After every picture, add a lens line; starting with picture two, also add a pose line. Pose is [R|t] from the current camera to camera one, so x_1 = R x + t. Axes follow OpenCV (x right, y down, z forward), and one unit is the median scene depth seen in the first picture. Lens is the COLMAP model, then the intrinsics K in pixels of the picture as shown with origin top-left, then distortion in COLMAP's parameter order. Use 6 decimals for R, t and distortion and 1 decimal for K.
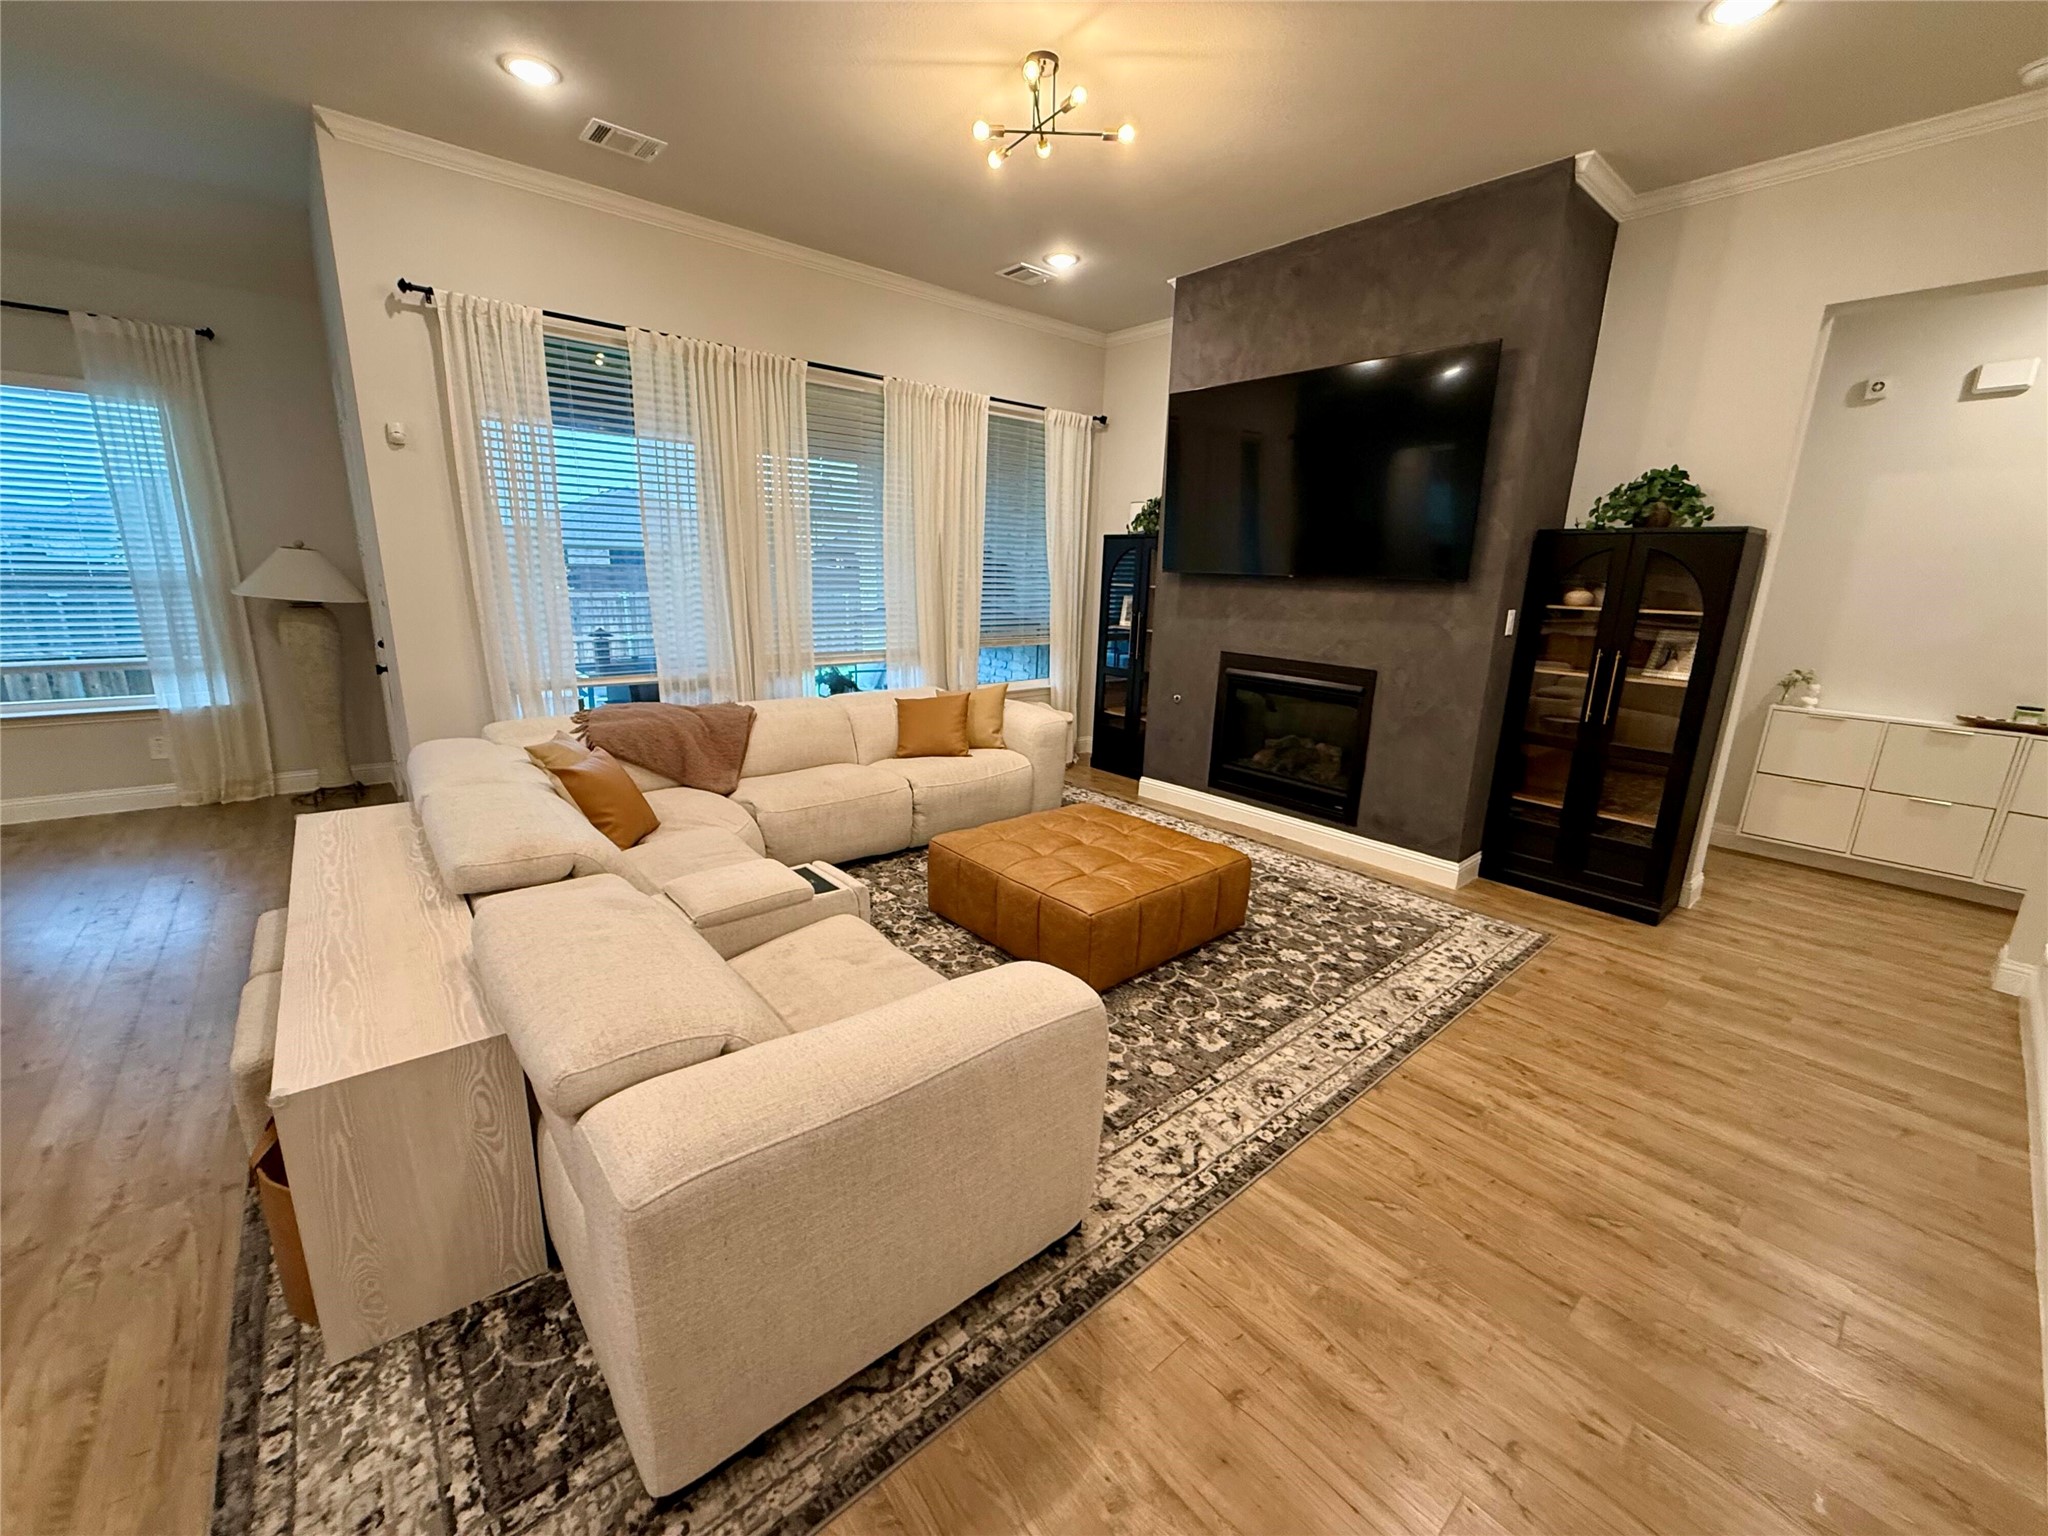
lens RADIAL K [[823.6, 0, 1026.1], [0, 823.6, 768.5], [0, 0, 1]] dist [-0.004368, 0.000470]
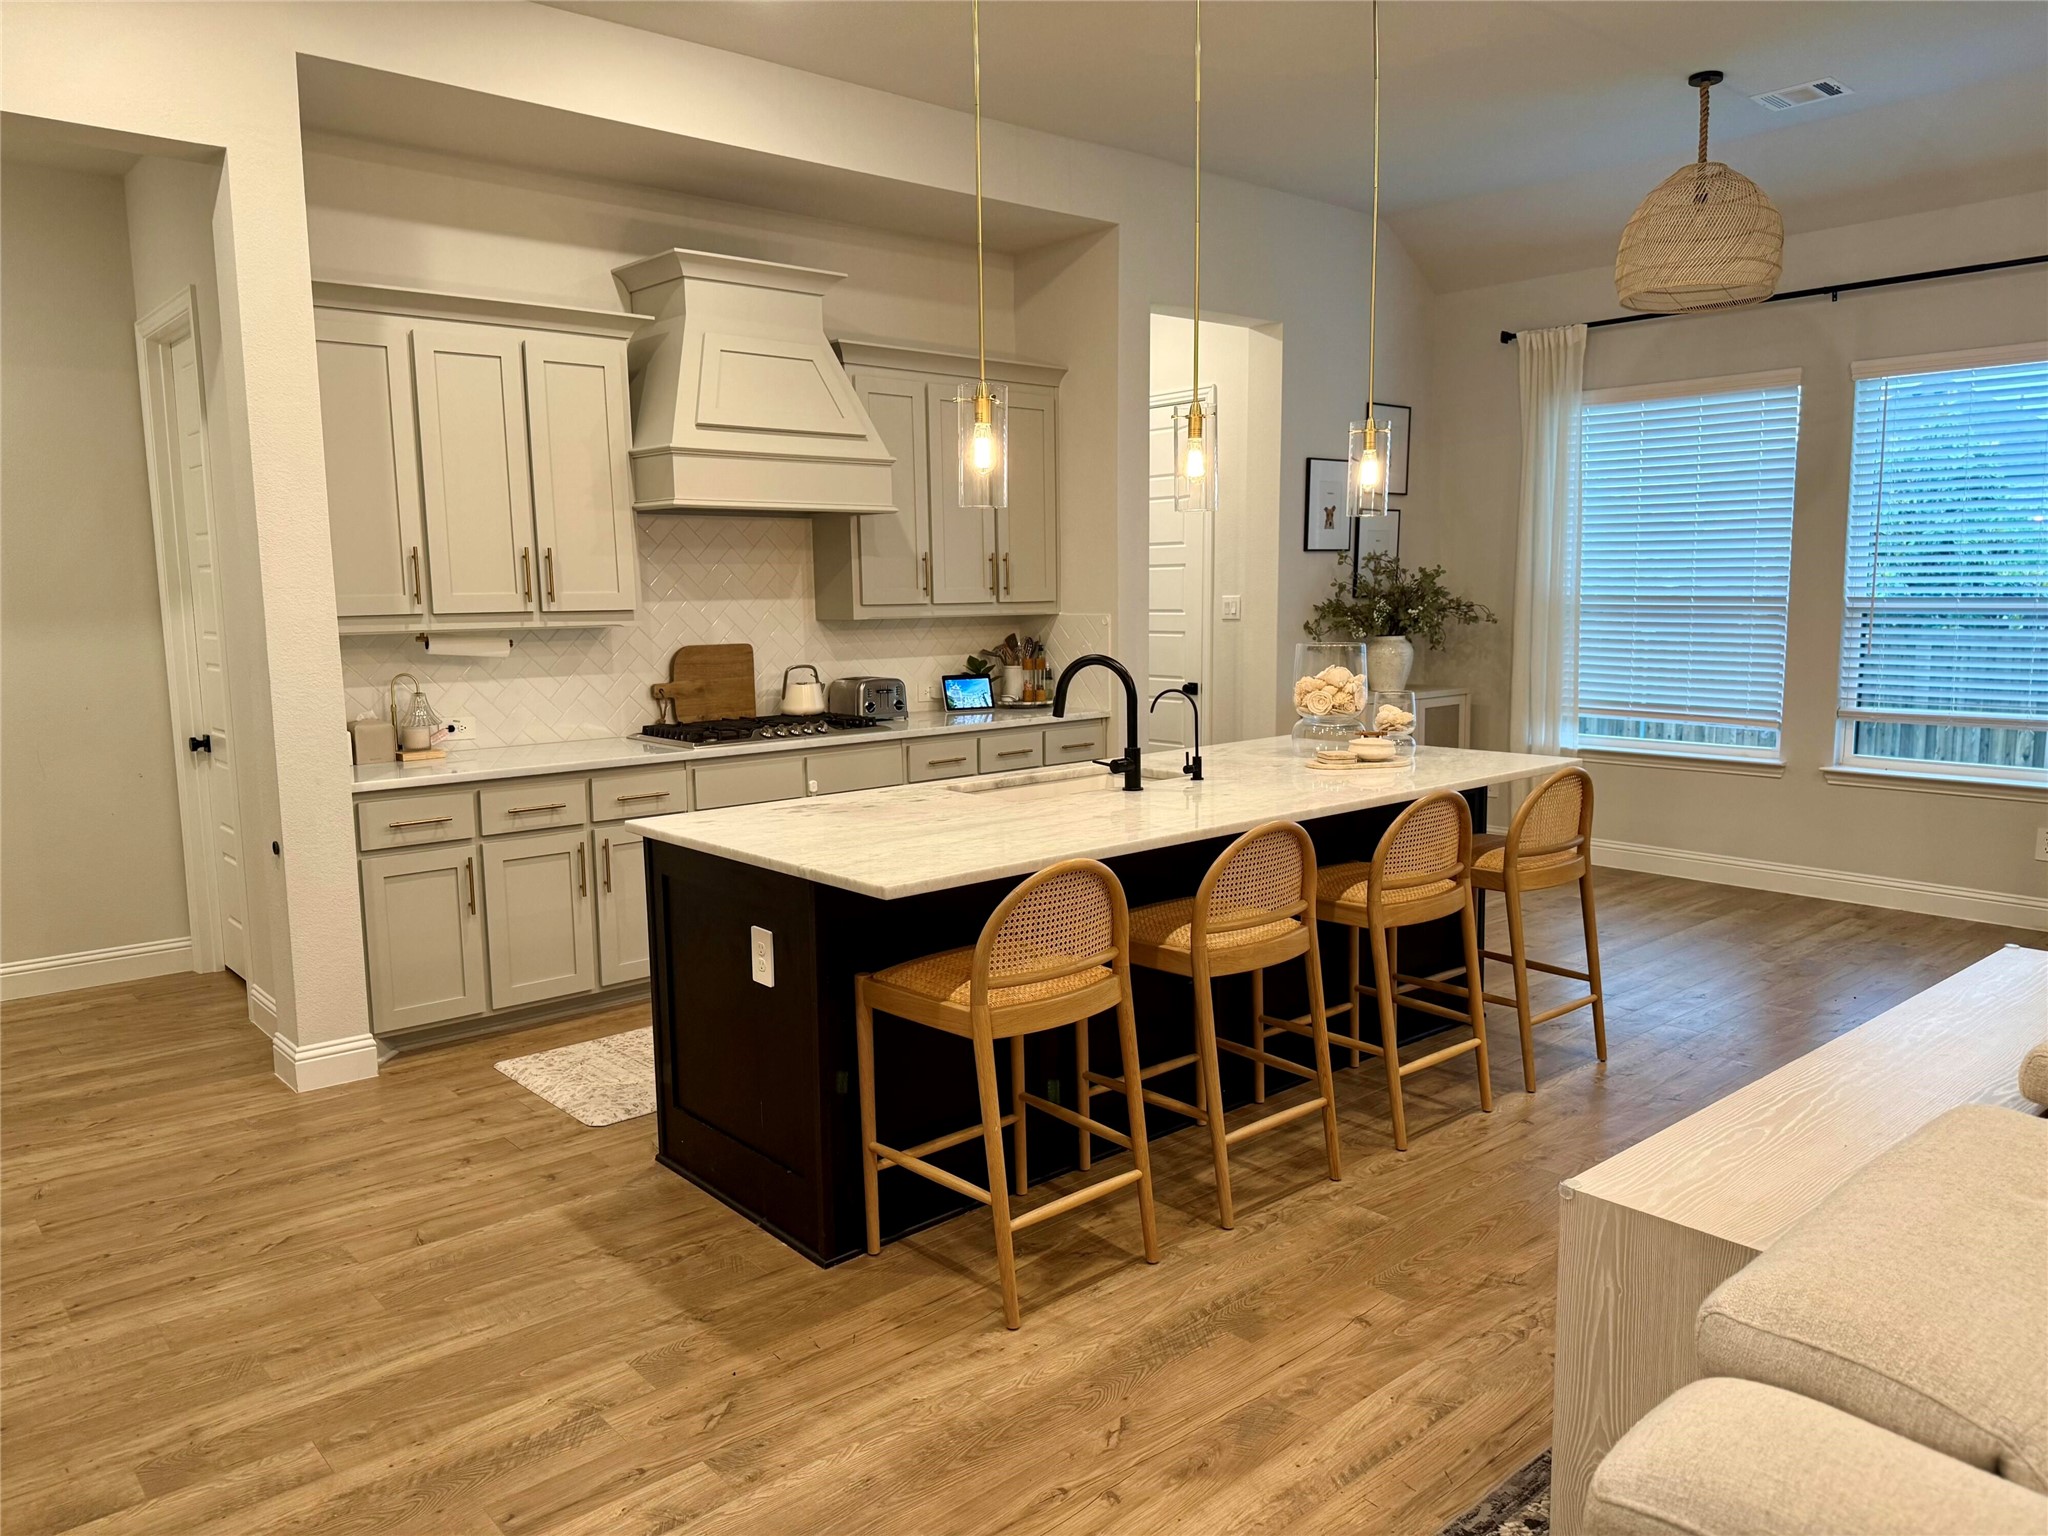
lens RADIAL K [[1449.4, 0, 1023.5], [0, 1449.4, 775.6], [0, 0, 1]] dist [0.034766, -0.029128]
pose [[0.010744, 0.099685, -0.994961, 0.197519], [-0.224270, 0.969910, 0.094754, -0.005335], [0.974468, 0.222122, 0.032777, 0.132225]]
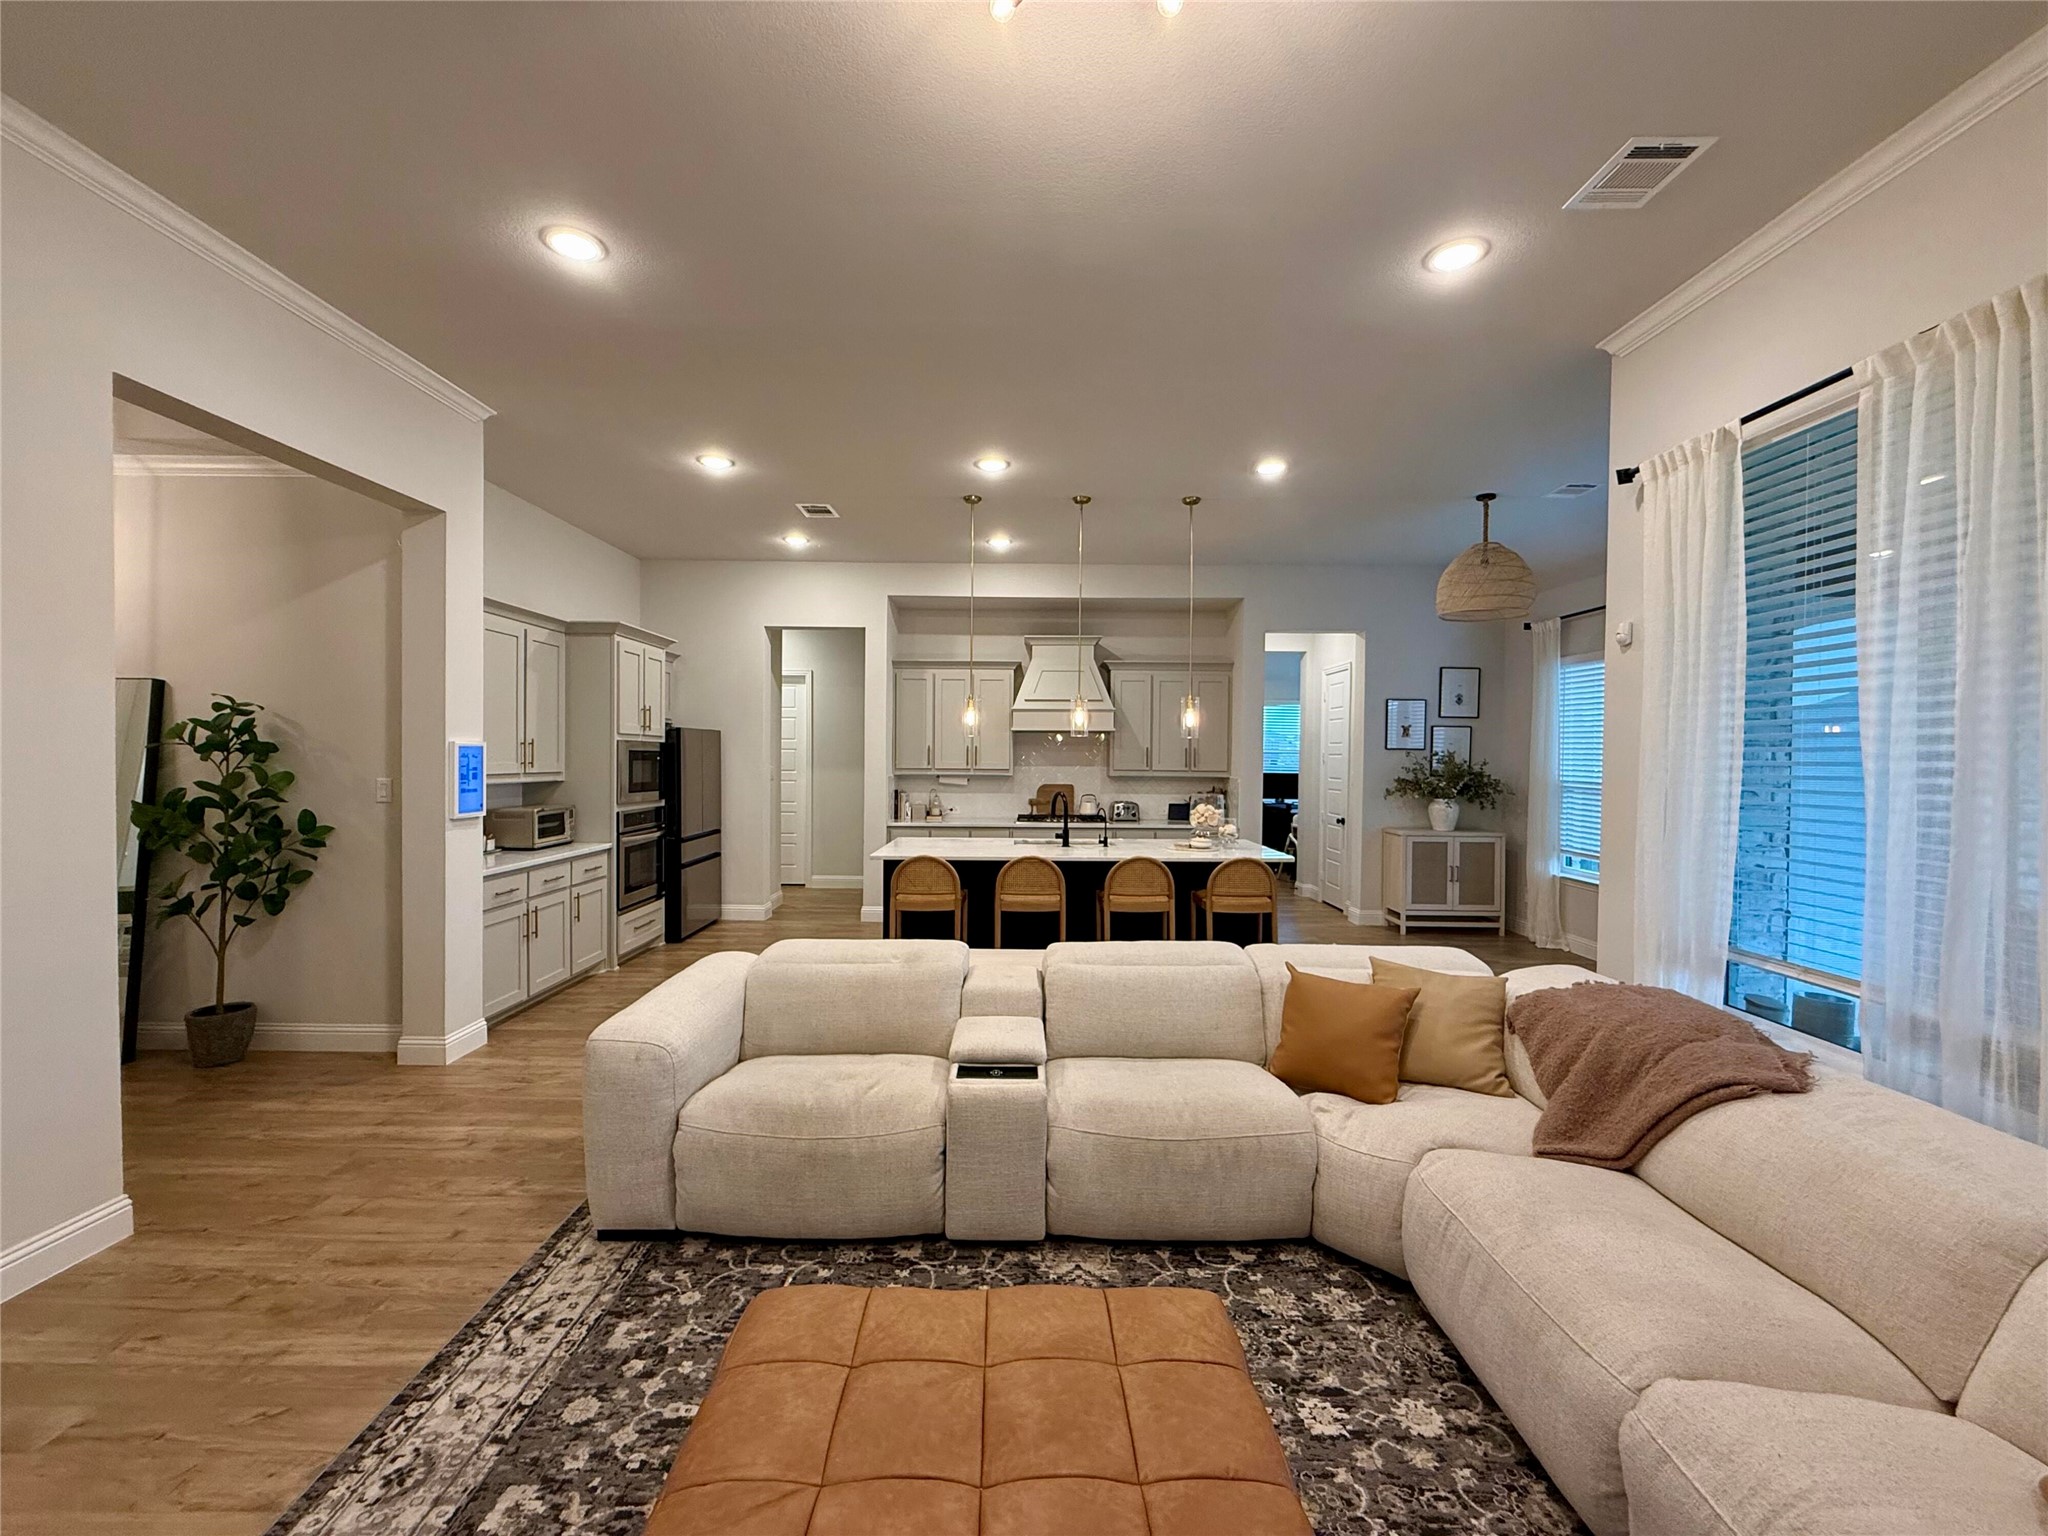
lens RADIAL K [[823.6, 0, 1025.3], [0, 823.6, 770.5], [0, 0, 1]] dist [-0.004368, 0.000470]
pose [[-0.650588, -0.022717, -0.759091, 0.338069], [-0.209350, 0.966188, 0.150512, -0.266150], [0.730005, 0.256837, -0.633346, 1.140668]]
